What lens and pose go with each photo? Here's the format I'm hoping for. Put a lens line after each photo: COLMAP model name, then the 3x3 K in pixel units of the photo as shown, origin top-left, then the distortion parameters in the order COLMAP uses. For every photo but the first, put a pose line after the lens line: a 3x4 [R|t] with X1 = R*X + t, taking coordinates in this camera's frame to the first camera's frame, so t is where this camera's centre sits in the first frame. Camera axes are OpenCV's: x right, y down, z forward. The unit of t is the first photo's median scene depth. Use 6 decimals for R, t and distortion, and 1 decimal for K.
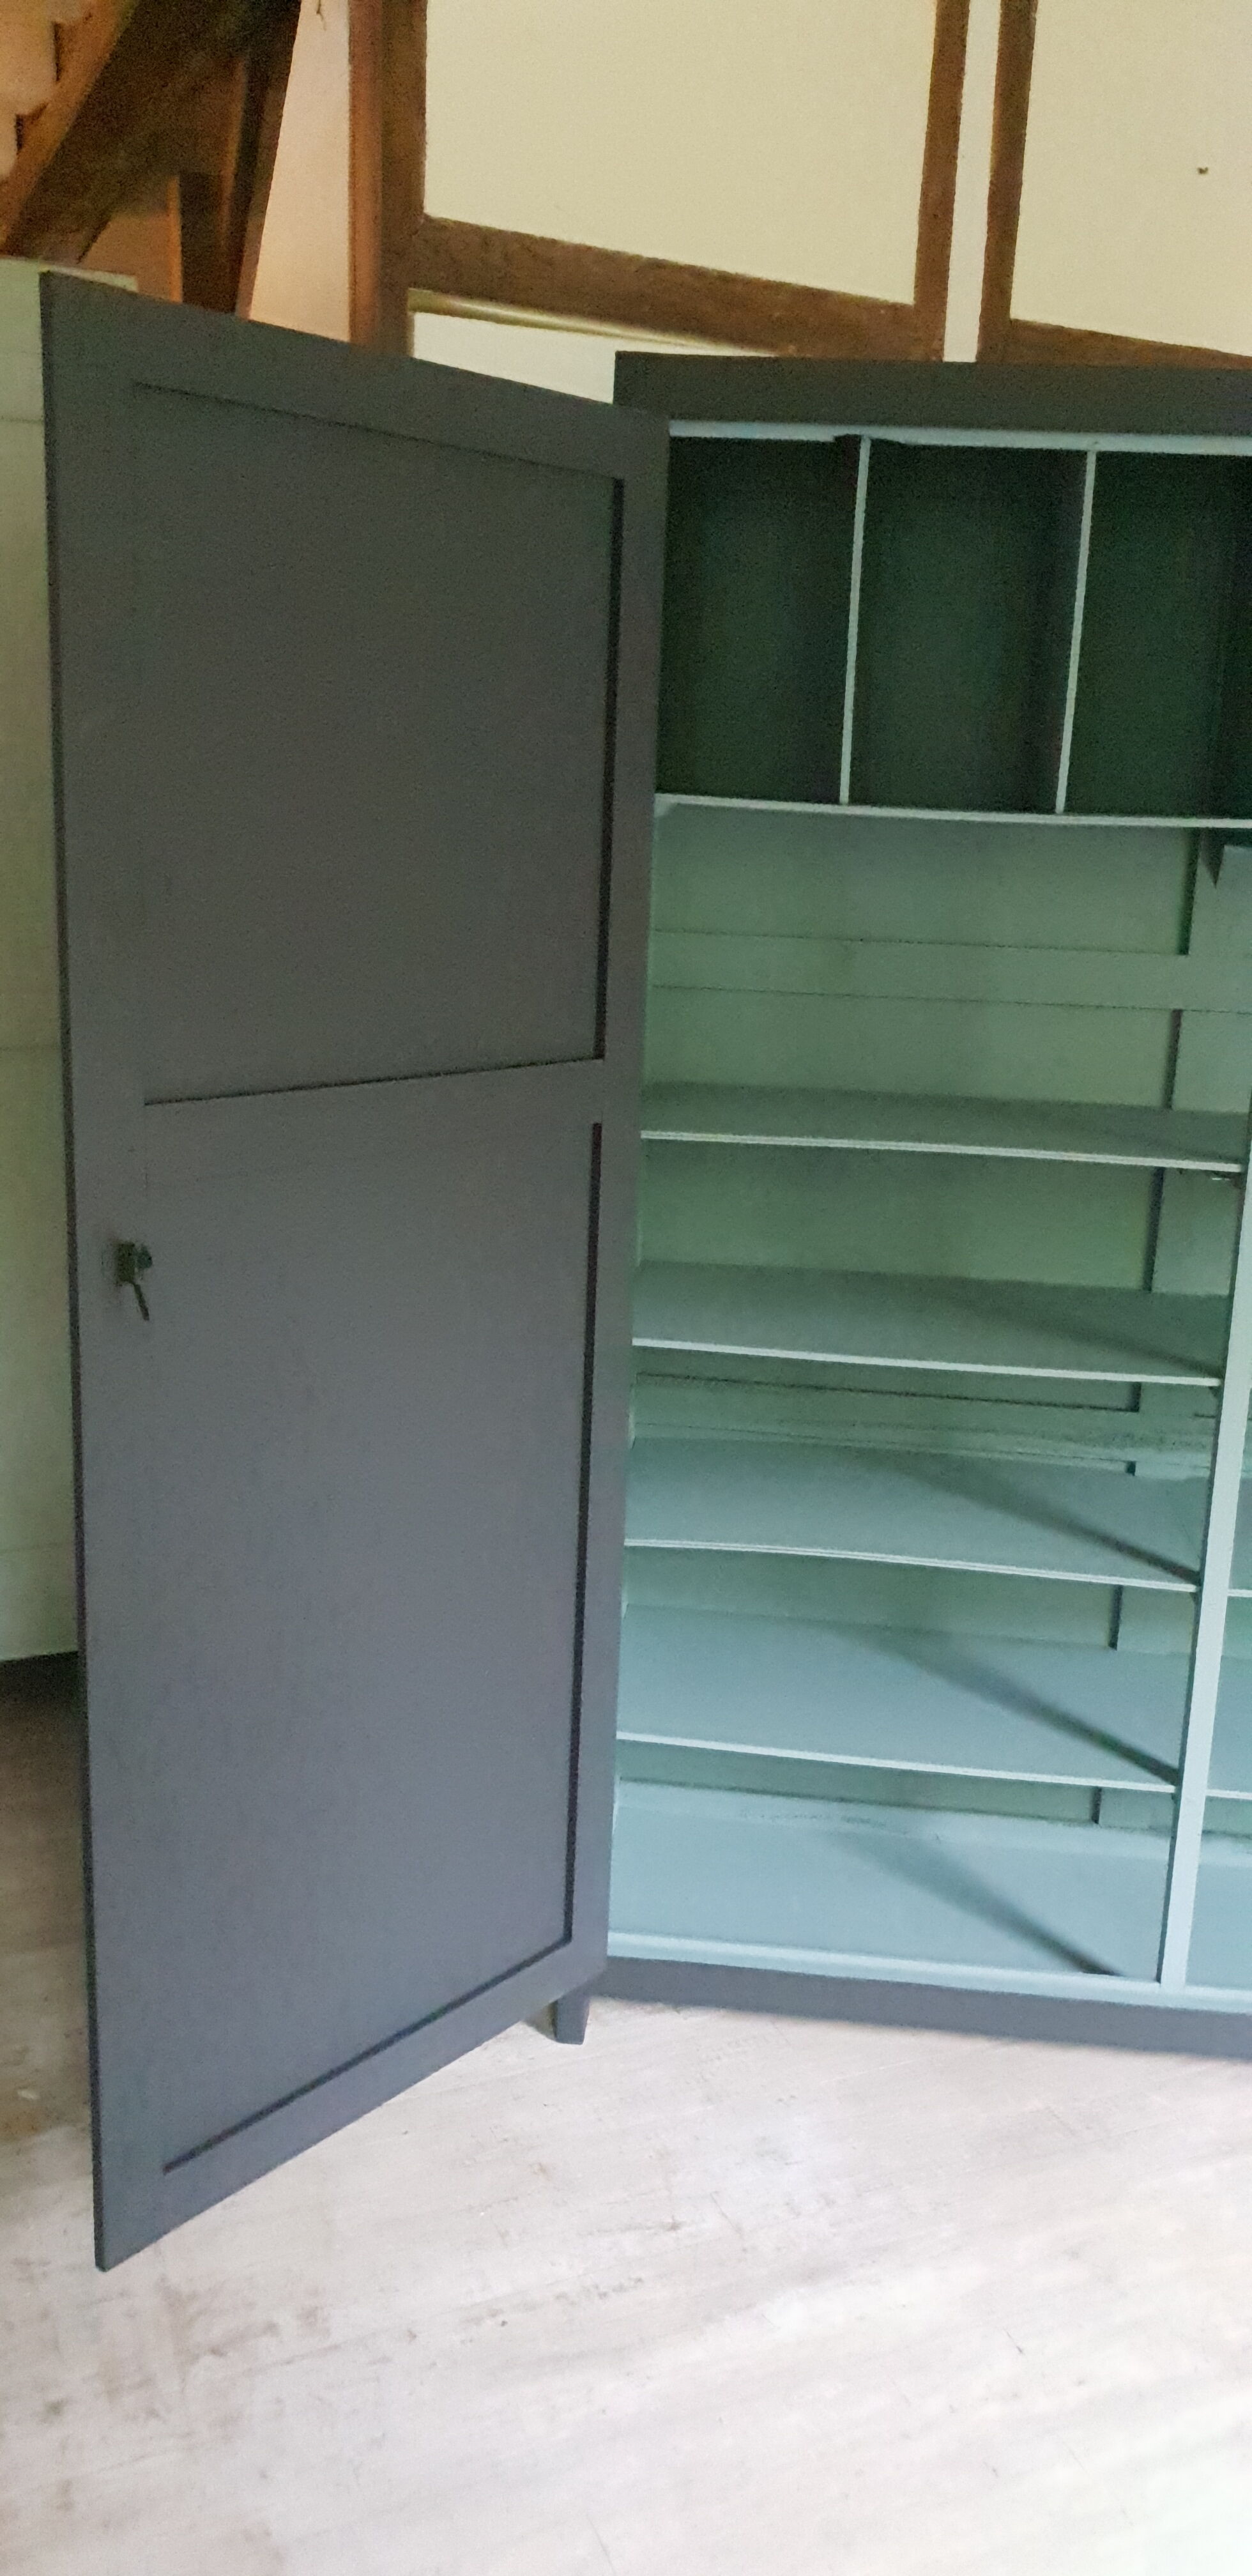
lens RADIAL K [[2073.0, 0, 626.0], [0, 2073.0, 1288.0], [0, 0, 1]] dist [0.131870, -0.302058]
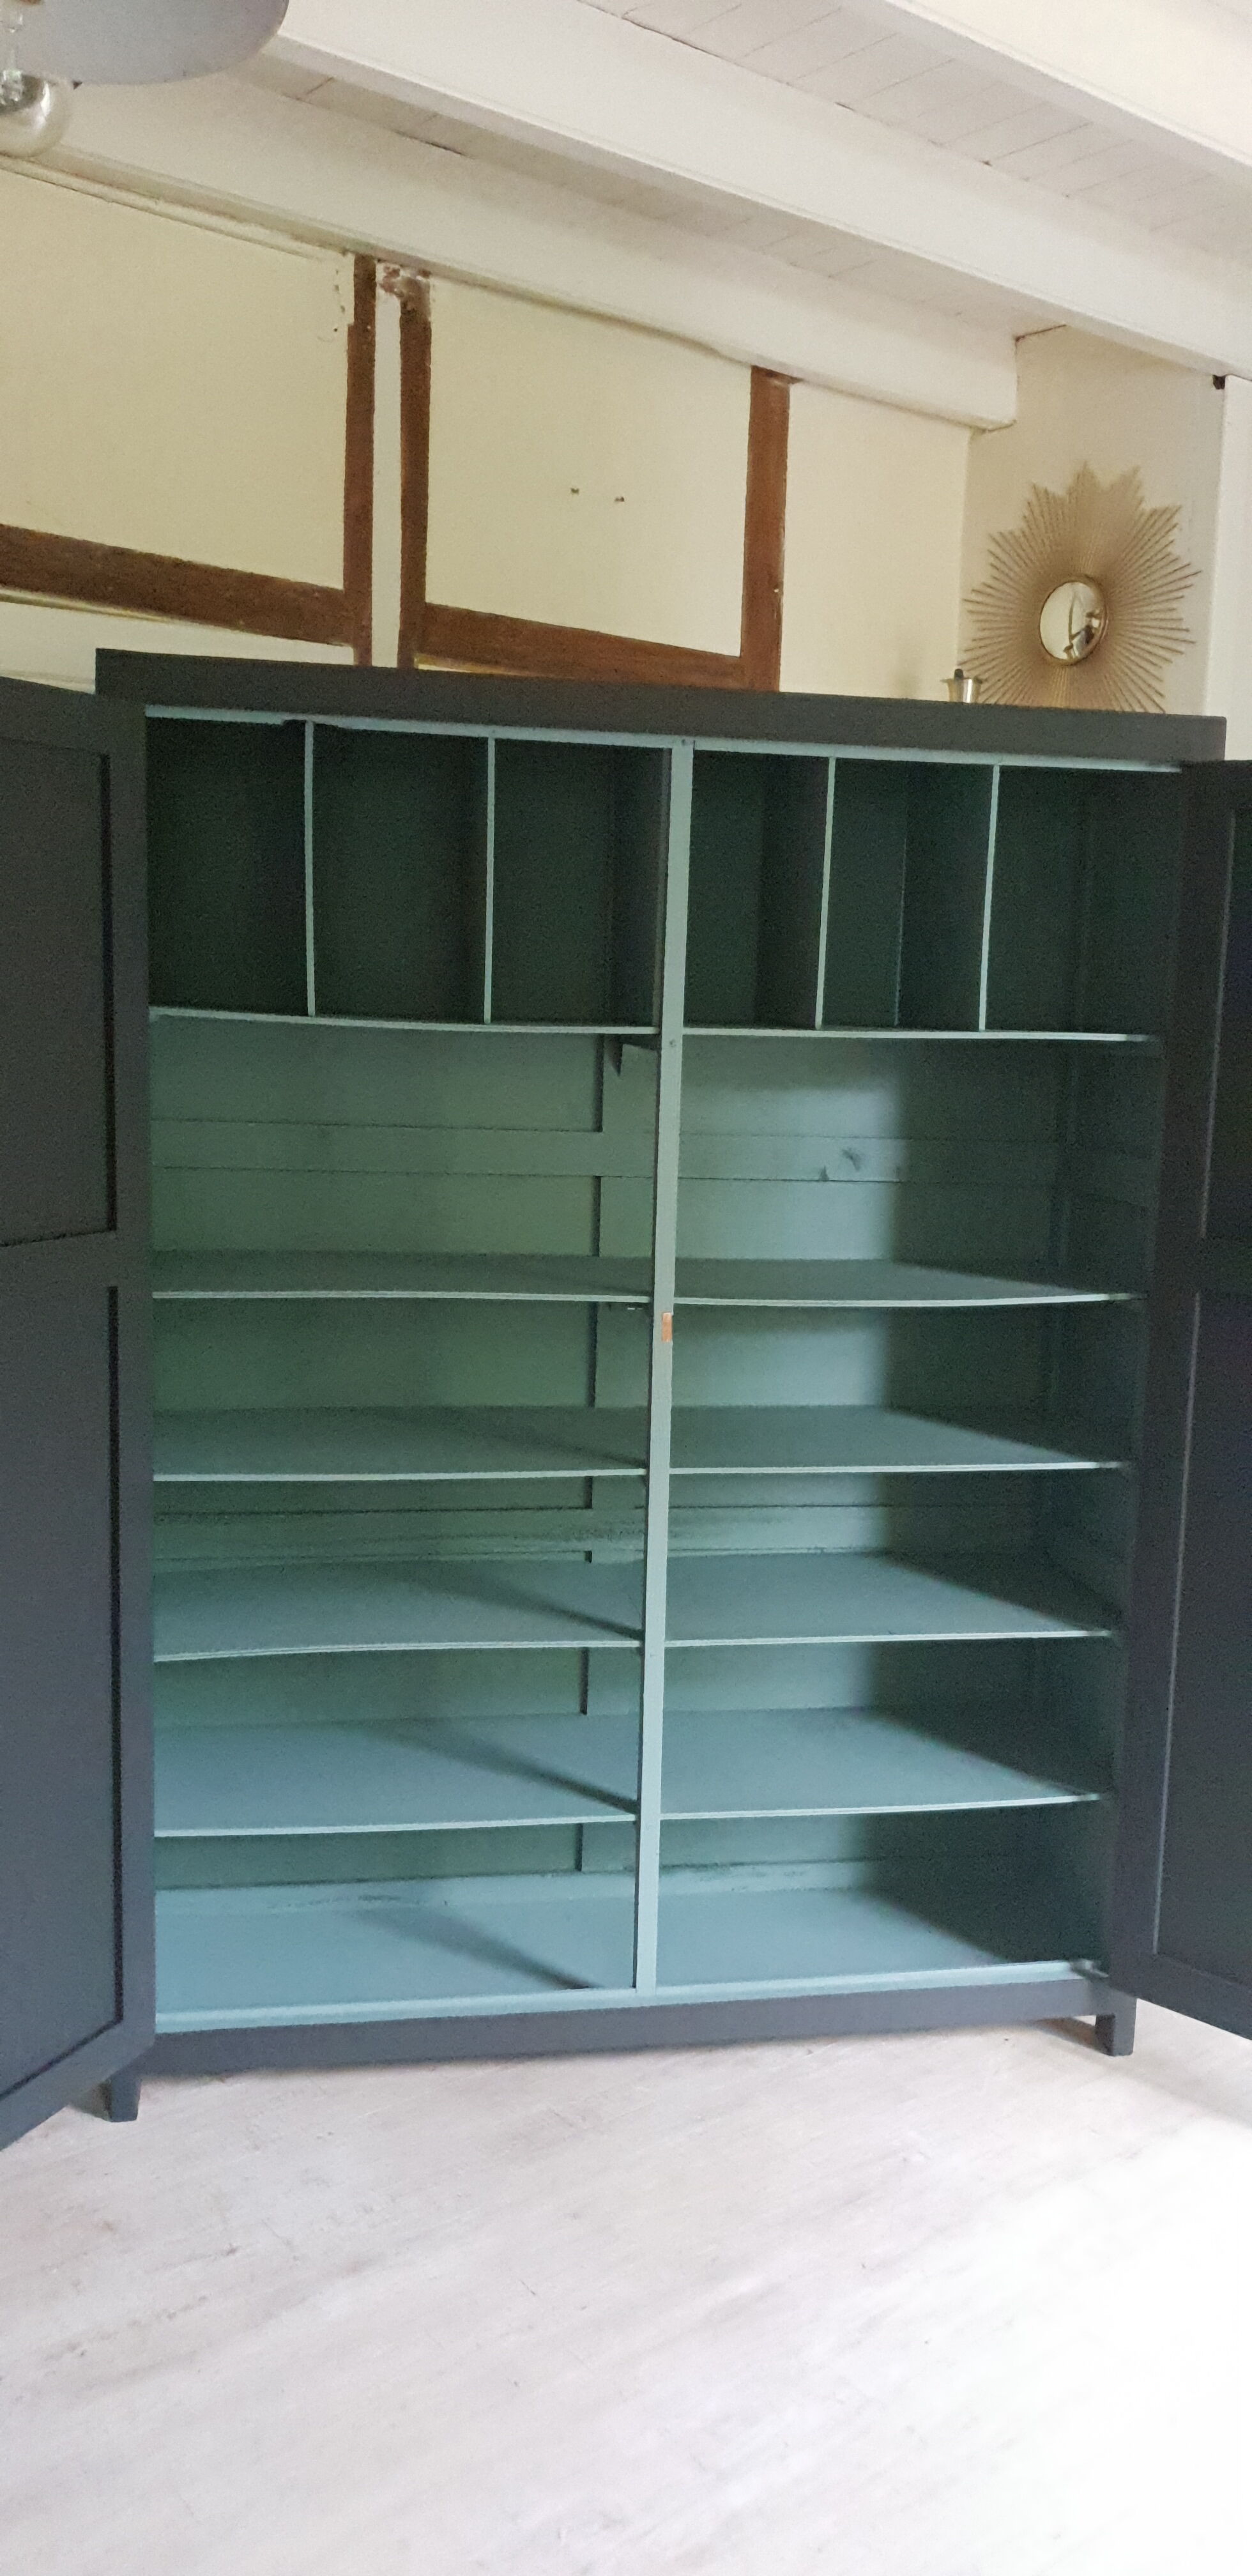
lens RADIAL K [[2040.7, 0, 626.0], [0, 2040.7, 1288.0], [0, 0, 1]] dist [0.033471, -0.001454]
pose [[0.967986, -0.050865, 0.245796, -0.016168], [0.069062, 0.995428, -0.065982, 0.014423], [-0.241316, 0.080845, 0.967073, -0.155927]]
